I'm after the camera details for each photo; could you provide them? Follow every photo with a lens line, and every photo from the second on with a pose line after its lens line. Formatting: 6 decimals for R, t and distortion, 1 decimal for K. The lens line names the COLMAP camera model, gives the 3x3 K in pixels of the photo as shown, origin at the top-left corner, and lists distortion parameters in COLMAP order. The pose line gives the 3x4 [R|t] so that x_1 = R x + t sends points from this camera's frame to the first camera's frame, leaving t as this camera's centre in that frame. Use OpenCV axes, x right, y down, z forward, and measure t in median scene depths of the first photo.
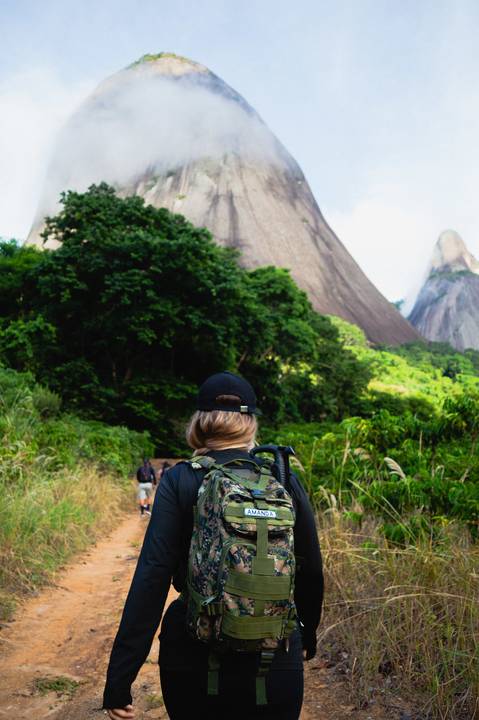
lens RADIAL K [[613.0, 0, 239.5], [0, 613.0, 360.0], [0, 0, 1]] dist [-0.062637, -0.001091]
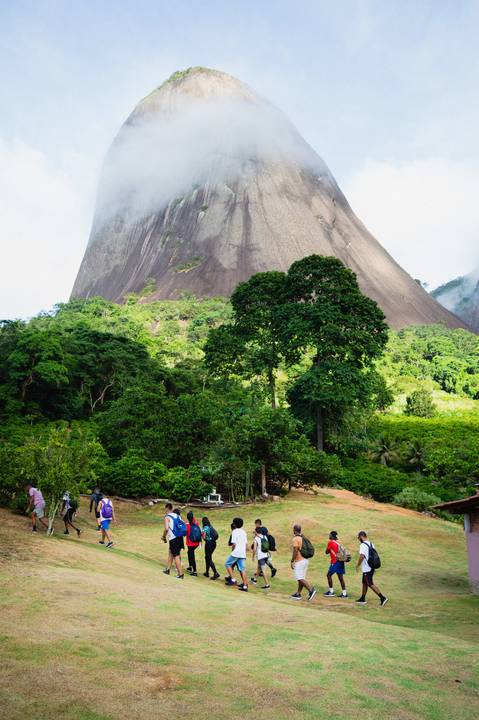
lens RADIAL K [[613.0, 0, 239.5], [0, 613.0, 360.0], [0, 0, 1]] dist [-0.062637, -0.001091]
pose [[0.984861, -0.076742, -0.155433, 0.117026], [0.079690, 0.996737, 0.012816, -0.007185], [0.153942, -0.025008, 0.987763, -0.069124]]
